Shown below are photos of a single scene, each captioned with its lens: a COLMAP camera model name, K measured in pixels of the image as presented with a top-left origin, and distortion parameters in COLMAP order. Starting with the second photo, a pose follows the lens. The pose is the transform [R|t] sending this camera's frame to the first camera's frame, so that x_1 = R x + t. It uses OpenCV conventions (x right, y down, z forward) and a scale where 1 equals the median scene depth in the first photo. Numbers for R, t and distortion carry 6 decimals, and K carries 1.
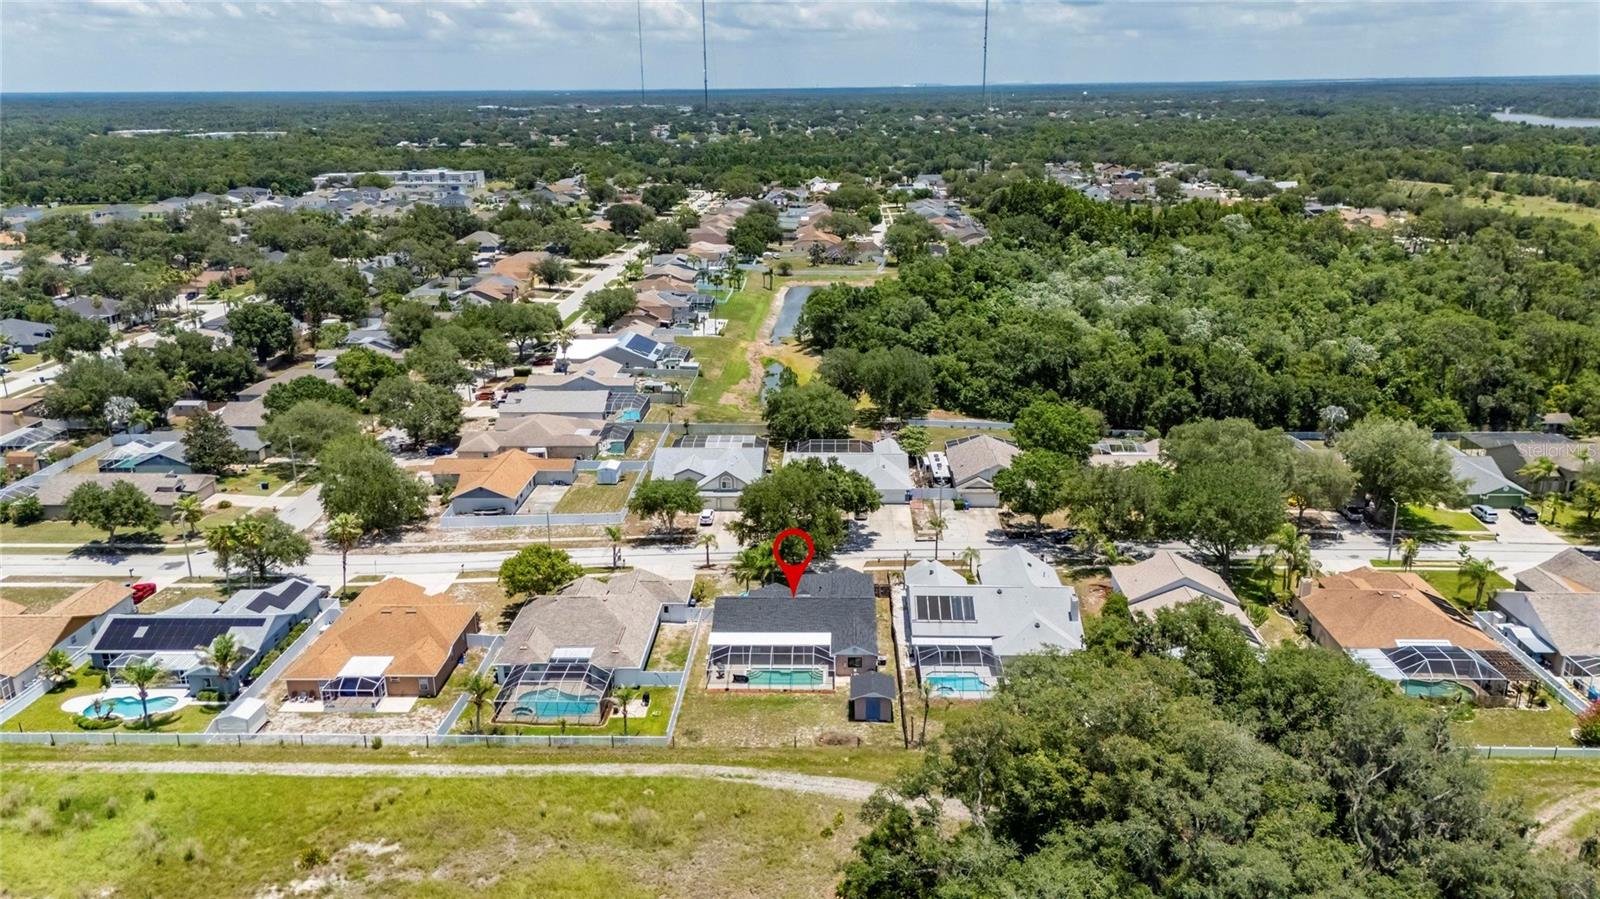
lens RADIAL K [[1171.2, 0, 796.8], [0, 1171.2, 440.5], [0, 0, 1]] dist [0.129023, -0.230480]
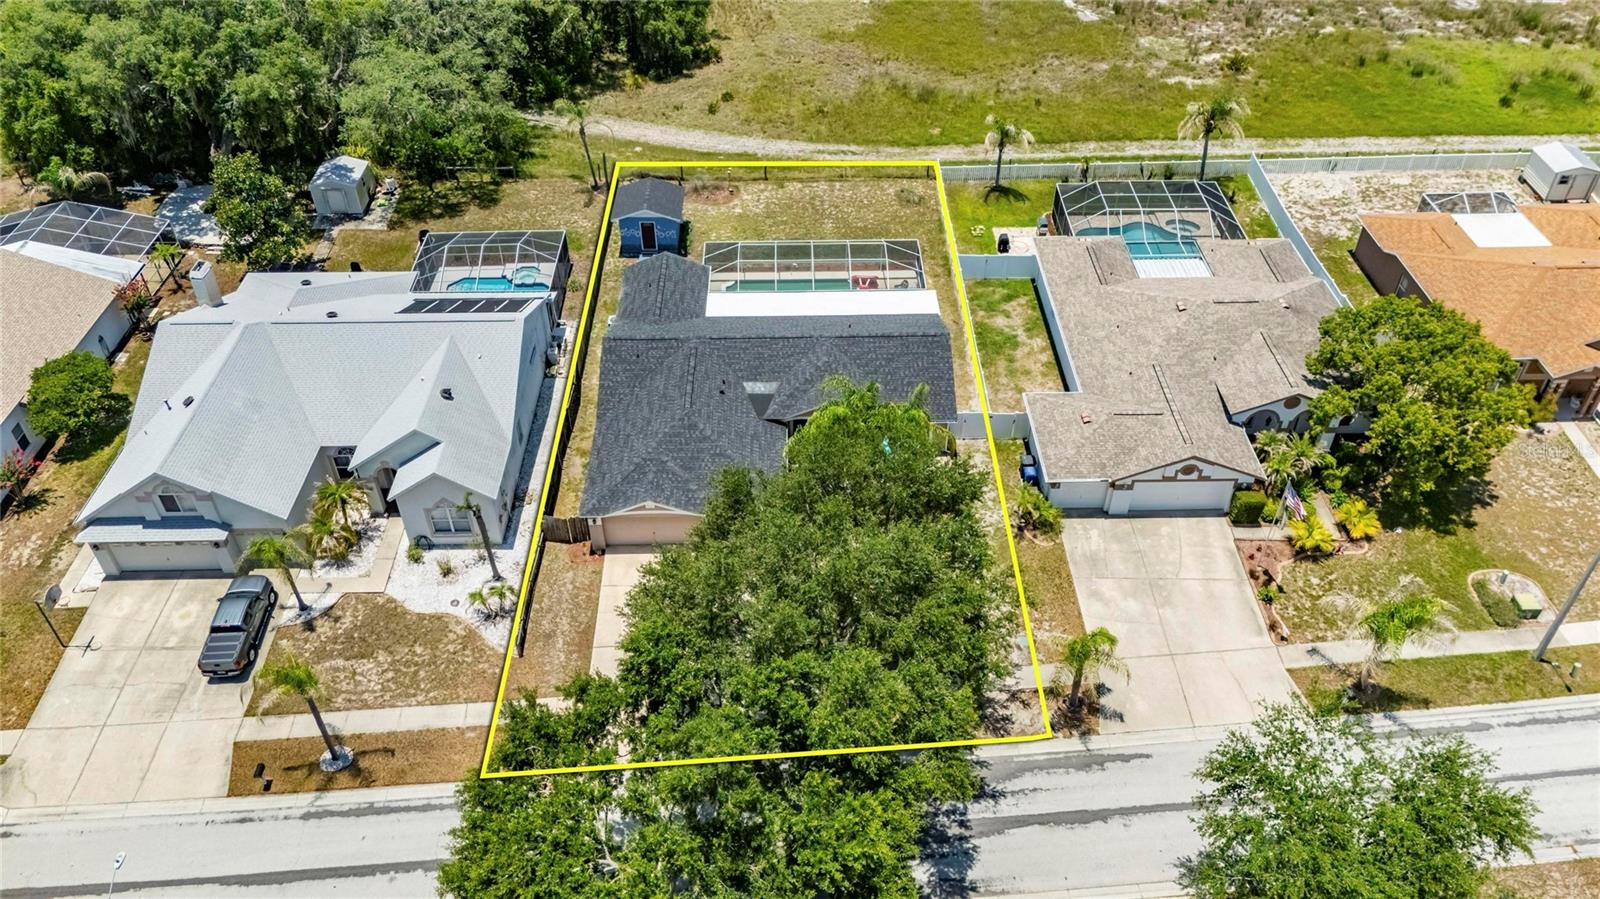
lens RADIAL K [[1178.0, 0, 800.0], [0, 1178.0, 449.5], [0, 0, 1]] dist [0.065325, -0.062626]
pose [[-0.998602, 0.046143, -0.025786, 0.002996], [0.003500, 0.544471, 0.838772, -0.198909], [0.052743, 0.837509, -0.543871, 1.116024]]
